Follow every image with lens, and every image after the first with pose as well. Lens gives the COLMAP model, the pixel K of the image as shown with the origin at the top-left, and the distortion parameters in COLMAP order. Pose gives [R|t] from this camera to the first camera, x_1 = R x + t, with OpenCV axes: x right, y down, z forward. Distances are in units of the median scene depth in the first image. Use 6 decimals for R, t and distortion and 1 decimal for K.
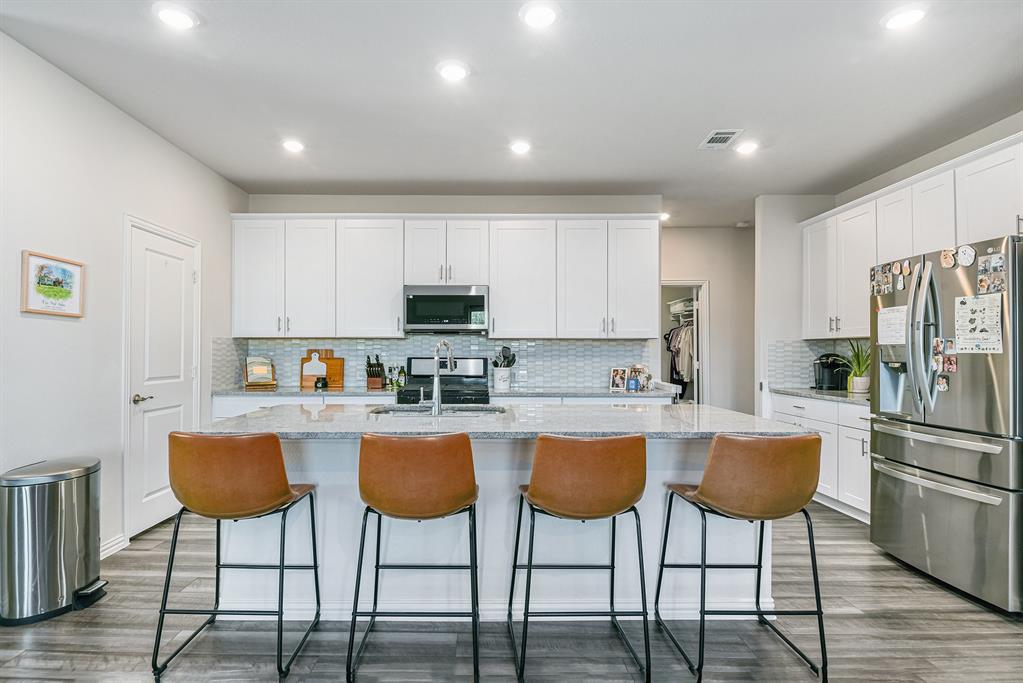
lens RADIAL K [[514.2, 0, 475.5], [0, 514.2, 343.1], [0, 0, 1]] dist [-0.000807, -0.010663]
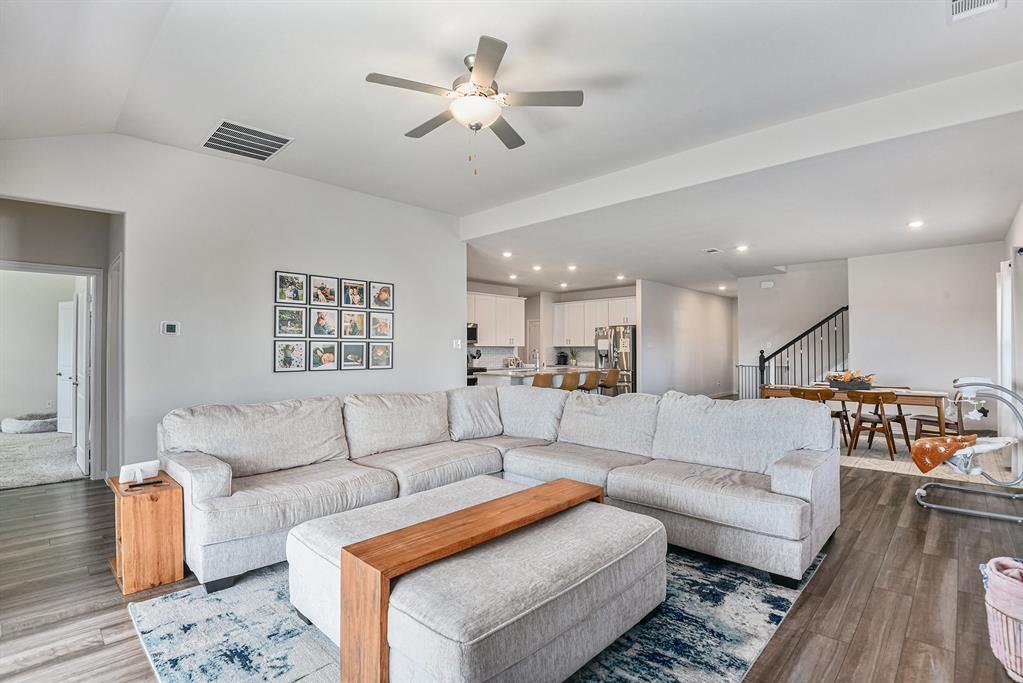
lens RADIAL K [[482.0, 0, 511.5], [0, 482.0, 341.5], [0, 0, 1]] dist [-0.019601, -0.000107]
pose [[0.683114, 0.007524, 0.730273, -1.603022], [-0.007903, 0.999965, -0.002911, -0.029456], [-0.730269, -0.003783, 0.683149, -0.660247]]
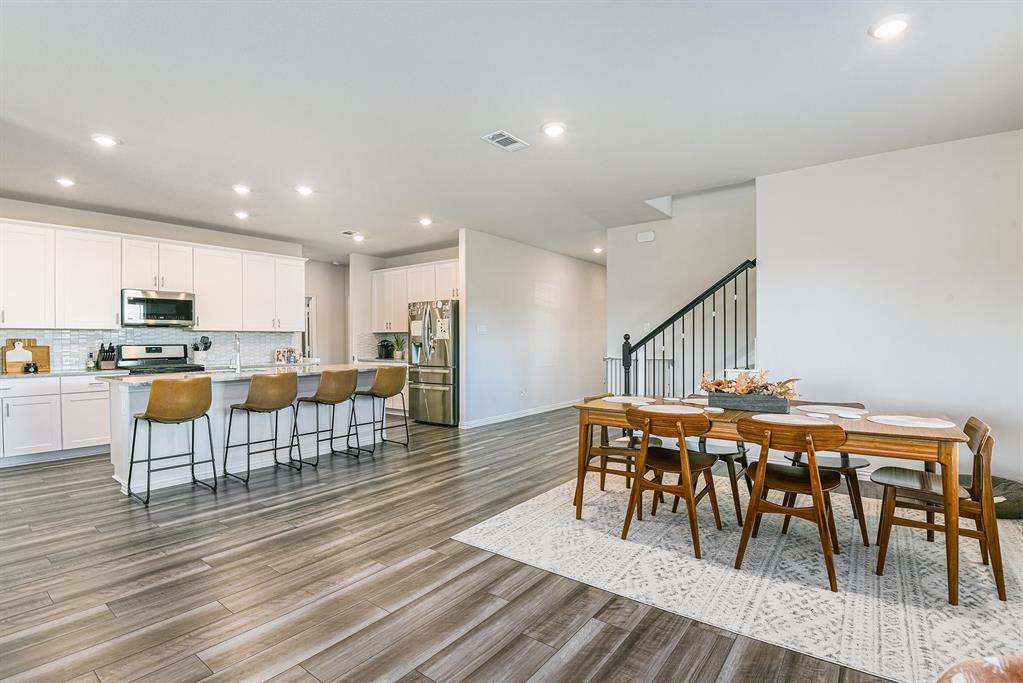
lens RADIAL K [[480.1, 0, 508.5], [0, 480.1, 350.6], [0, 0, 1]] dist [0.000988, -0.000202]
pose [[0.595107, -0.022545, 0.803330, -0.588562], [-0.006478, 0.999439, 0.032848, -0.003513], [-0.803620, -0.024752, 0.594628, -0.554085]]
